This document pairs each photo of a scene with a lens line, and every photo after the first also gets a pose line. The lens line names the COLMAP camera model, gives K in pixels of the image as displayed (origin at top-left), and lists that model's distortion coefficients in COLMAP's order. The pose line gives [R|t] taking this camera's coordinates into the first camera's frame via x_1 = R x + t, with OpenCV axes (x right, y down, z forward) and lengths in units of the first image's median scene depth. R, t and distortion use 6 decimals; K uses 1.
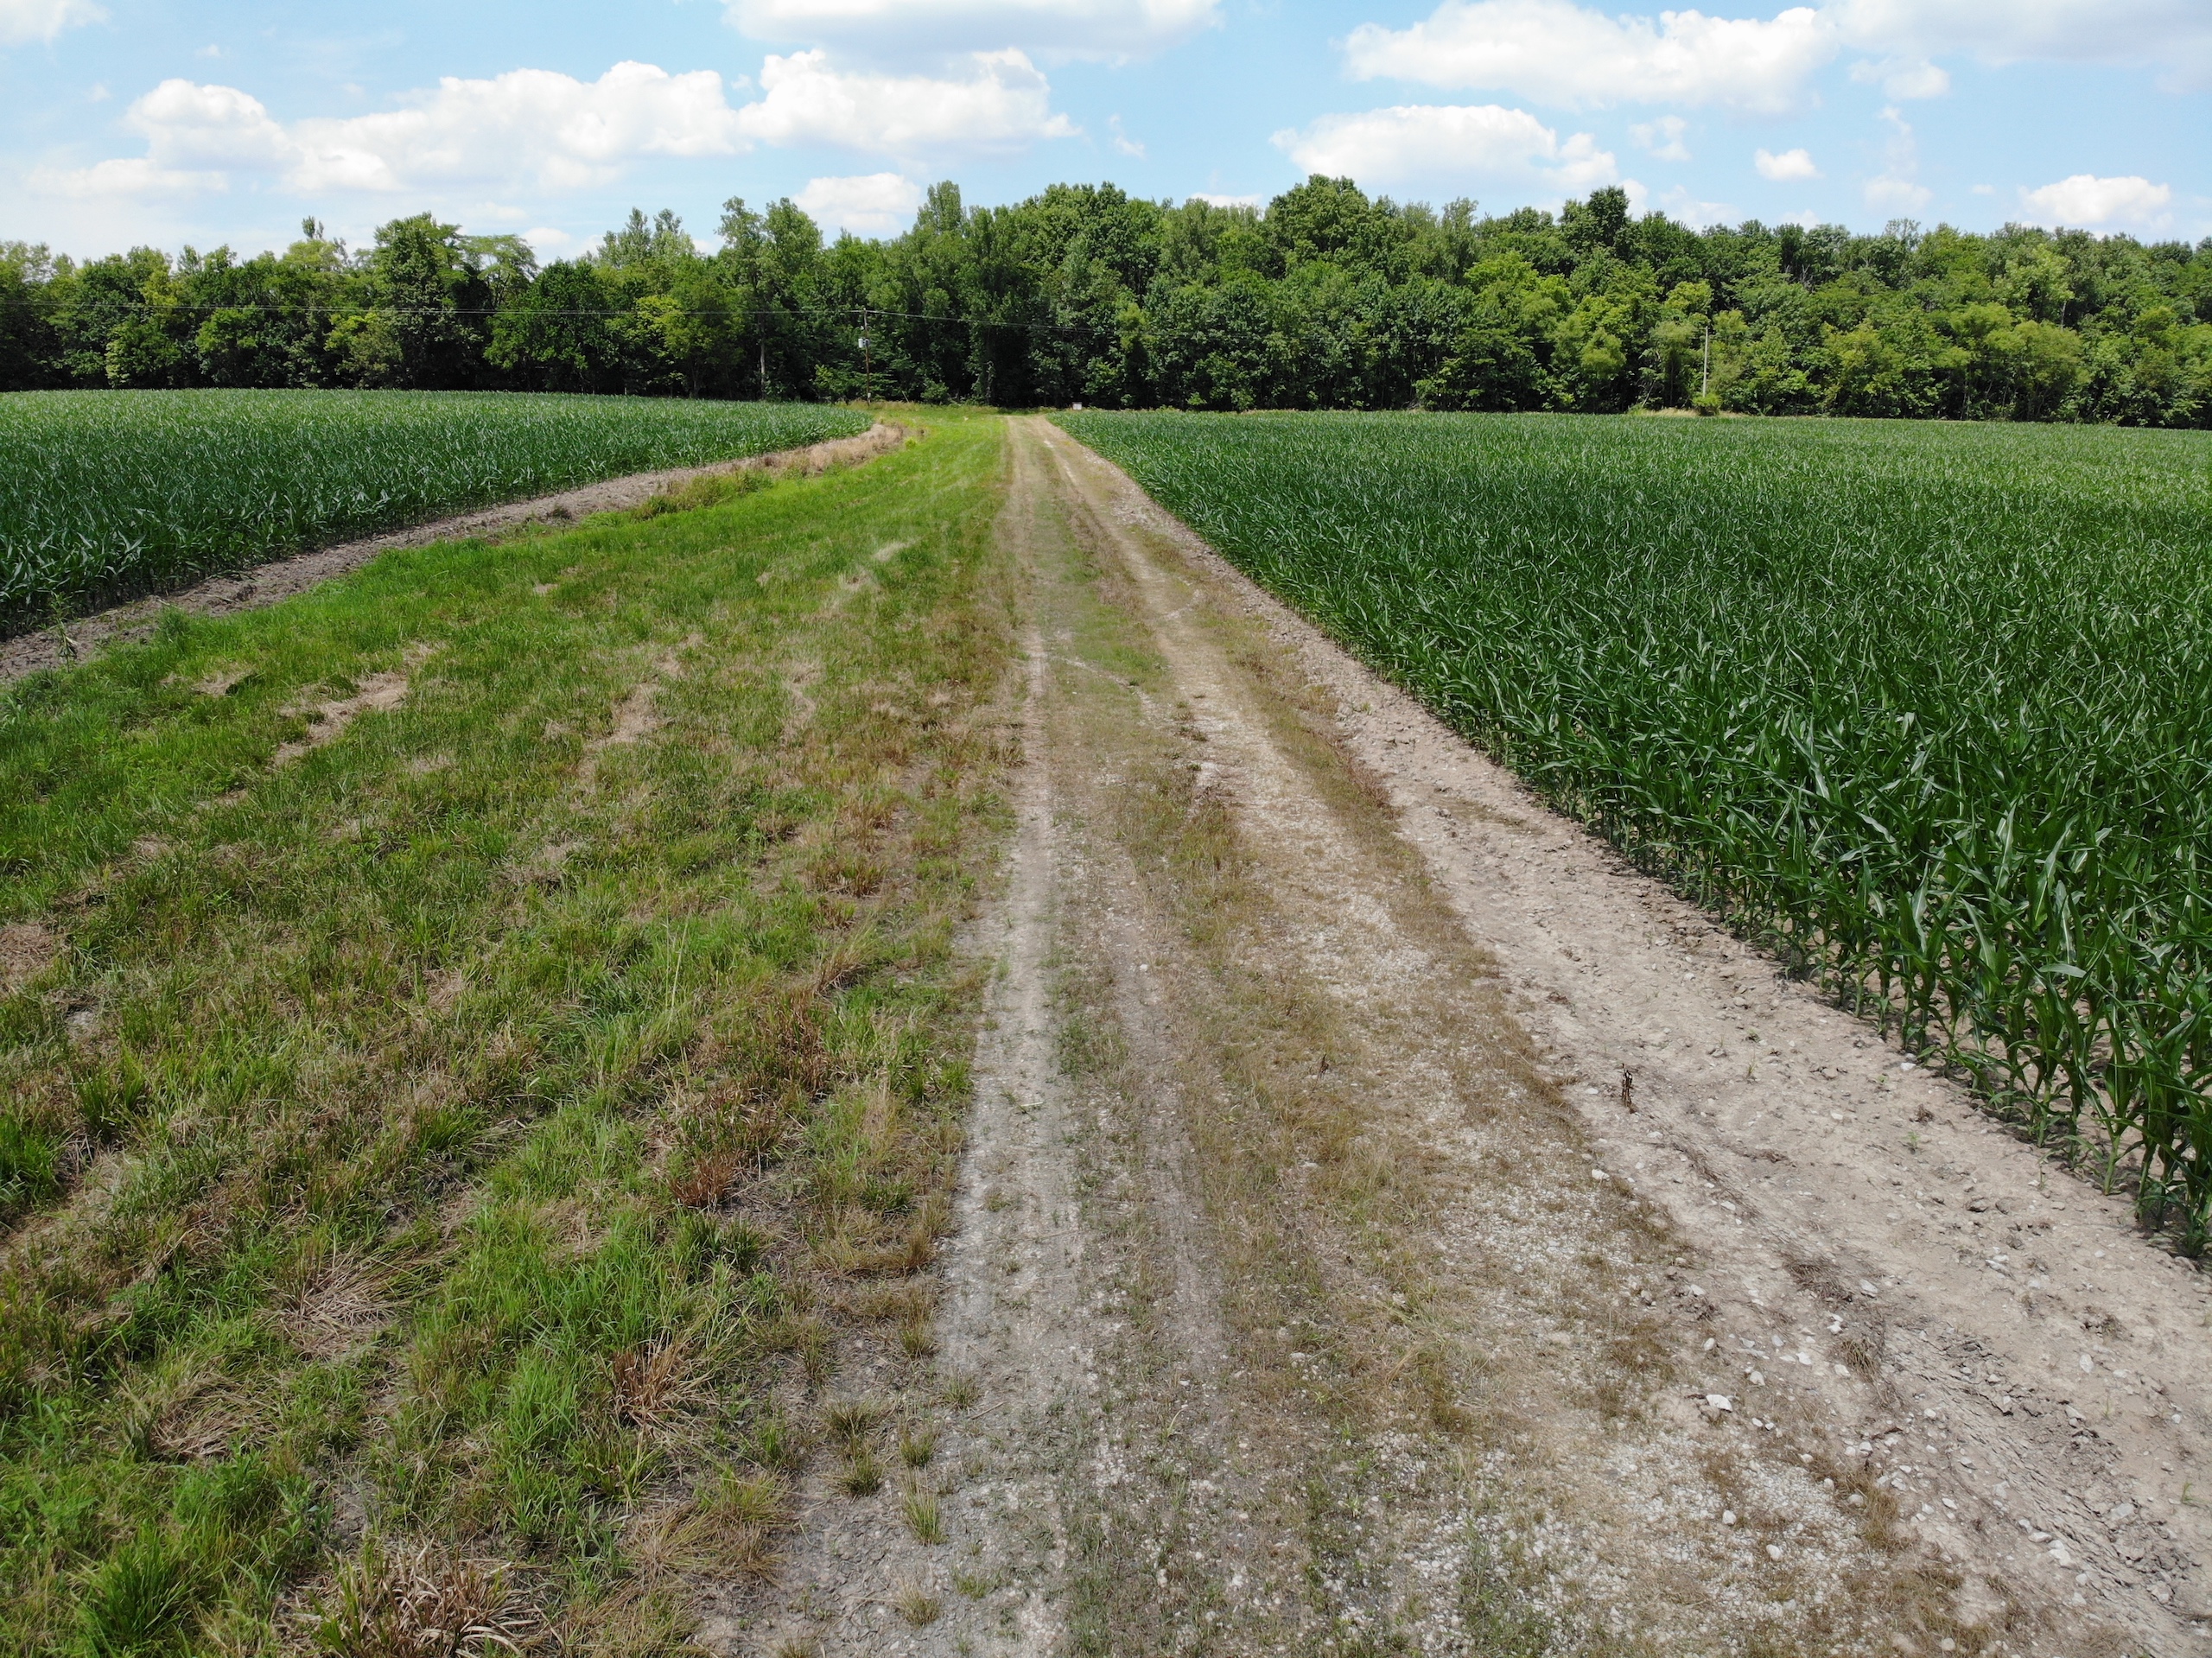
lens RADIAL K [[1539.0, 0, 1106.0], [0, 1539.0, 829.0], [0, 0, 1]] dist [-0.000164, -0.061211]
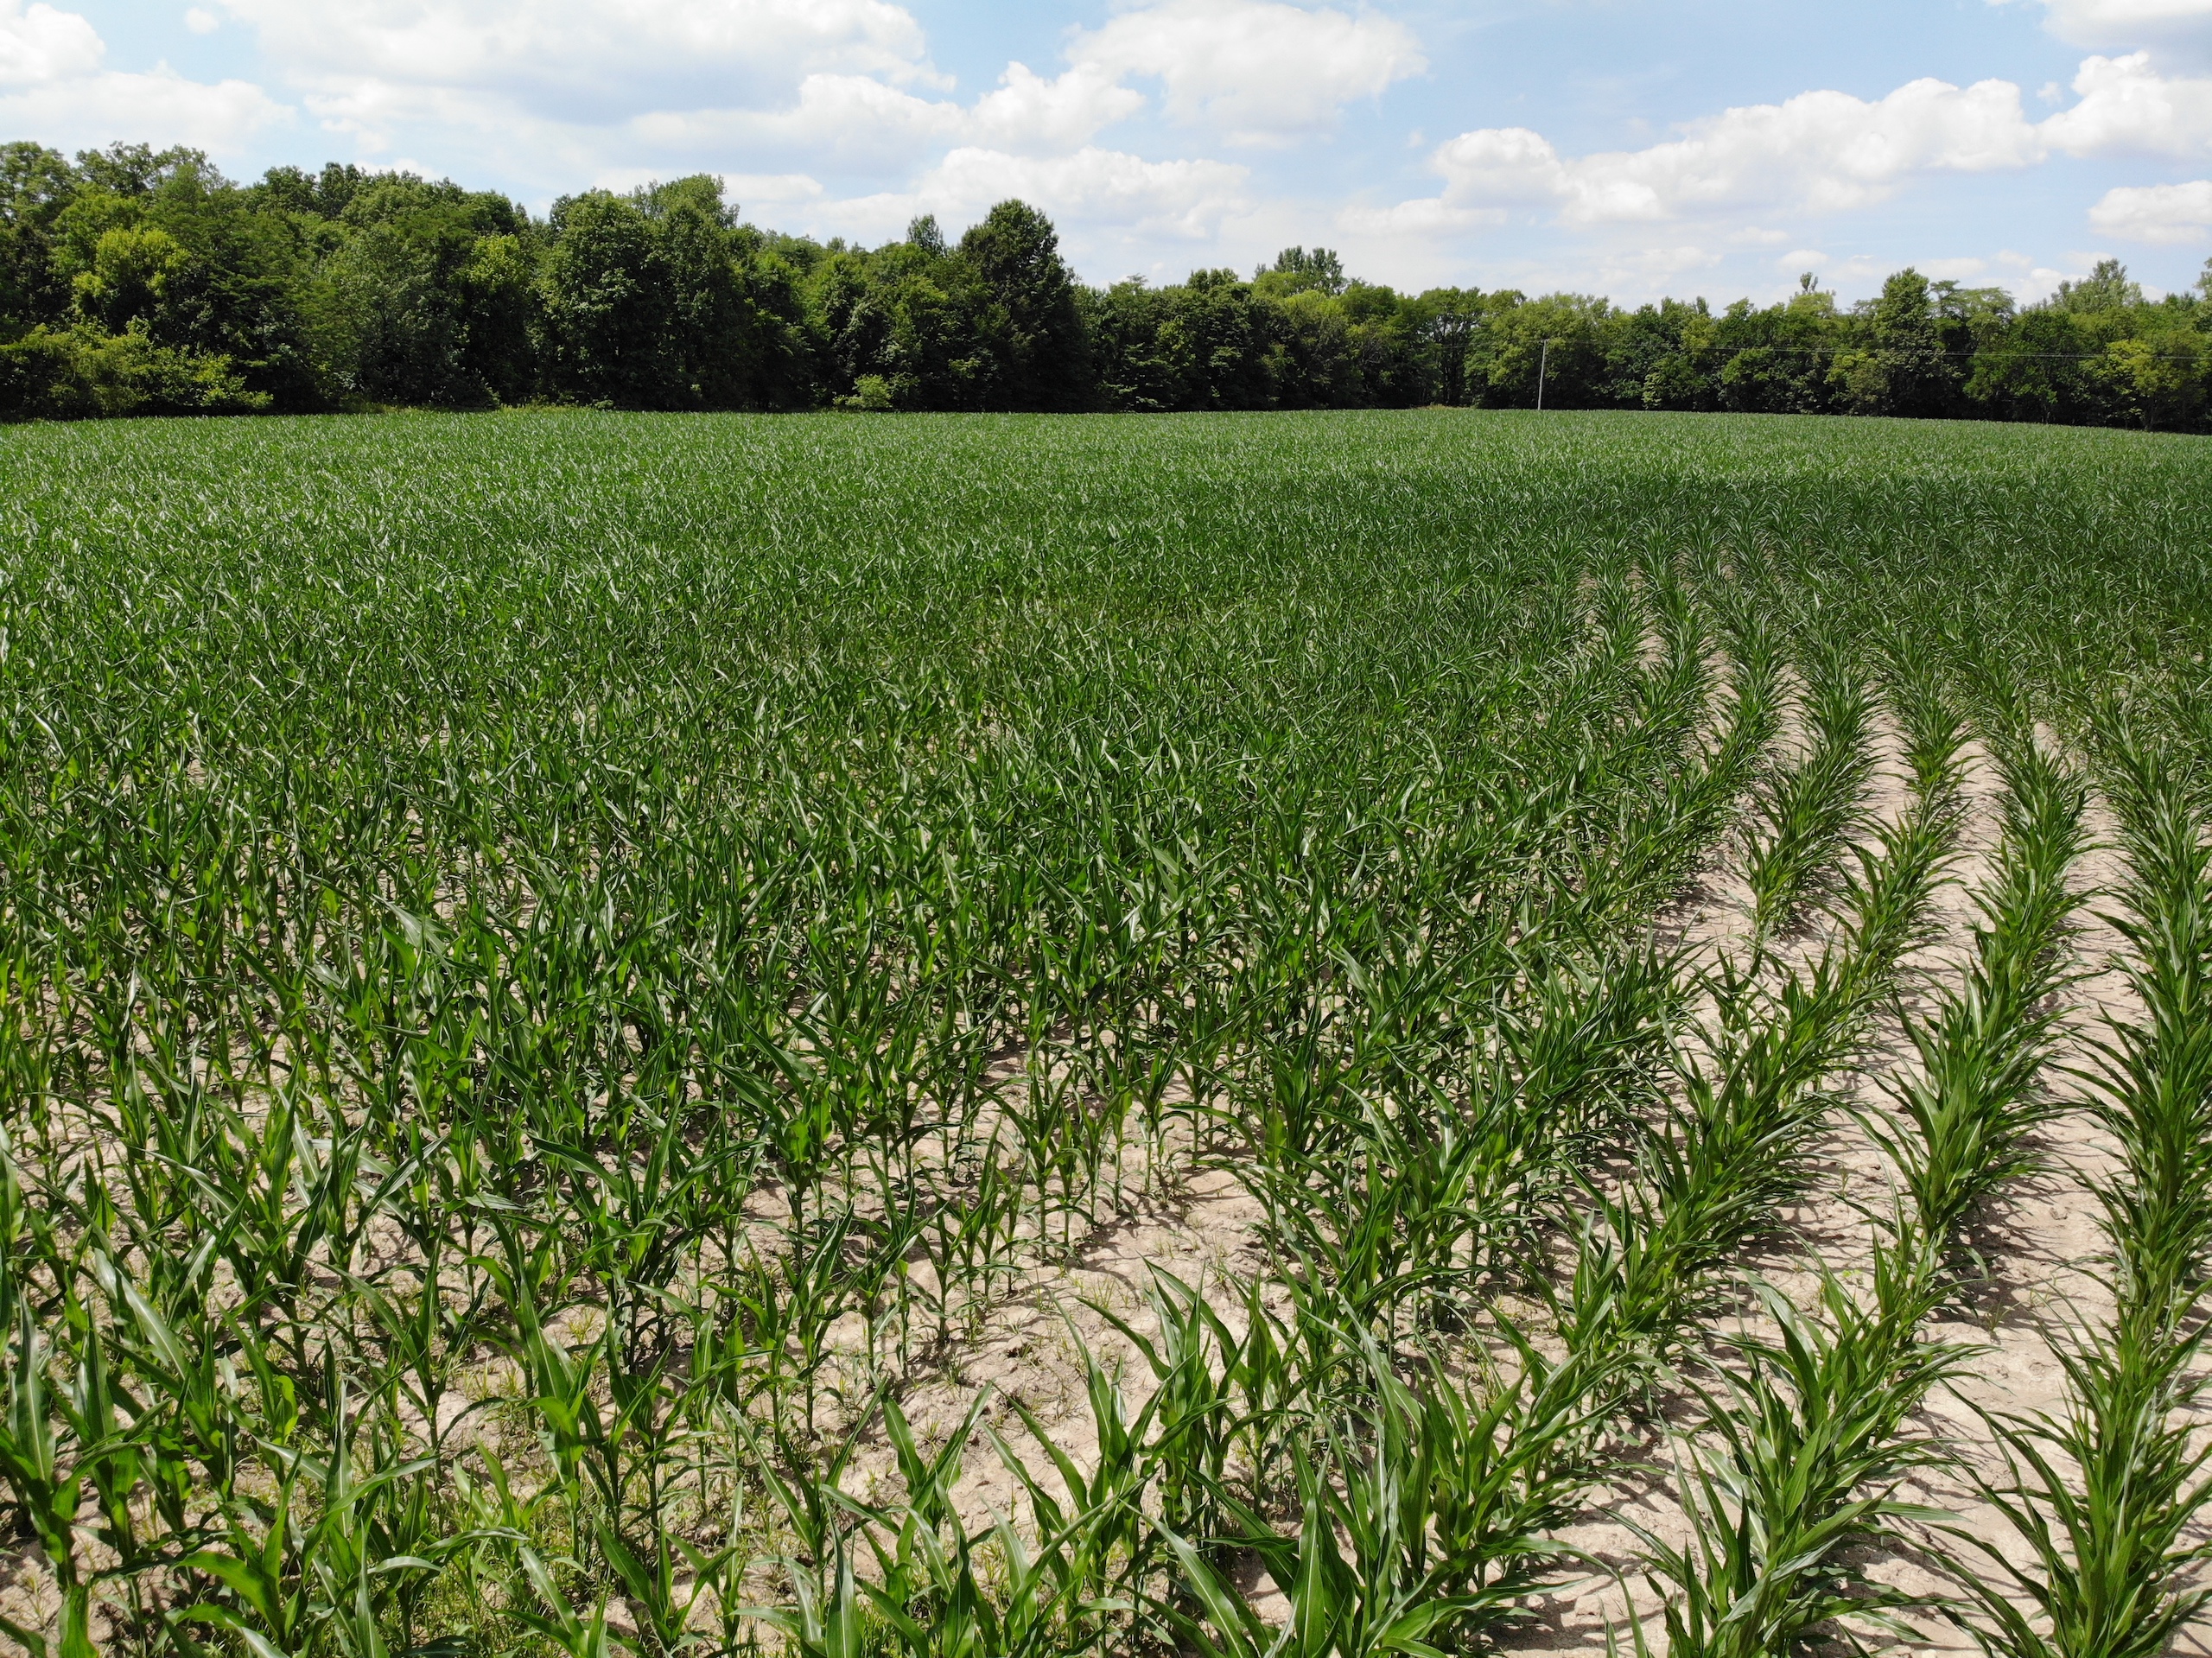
lens RADIAL K [[1634.0, 0, 1139.0], [0, 1634.0, 827.1], [0, 0, 1]] dist [-0.005755, -0.089882]
pose [[0.774719, 0.155828, -0.612804, -0.082573], [-0.174335, 0.984233, 0.029880, 0.090805], [0.607798, 0.083685, 0.789670, -0.321858]]
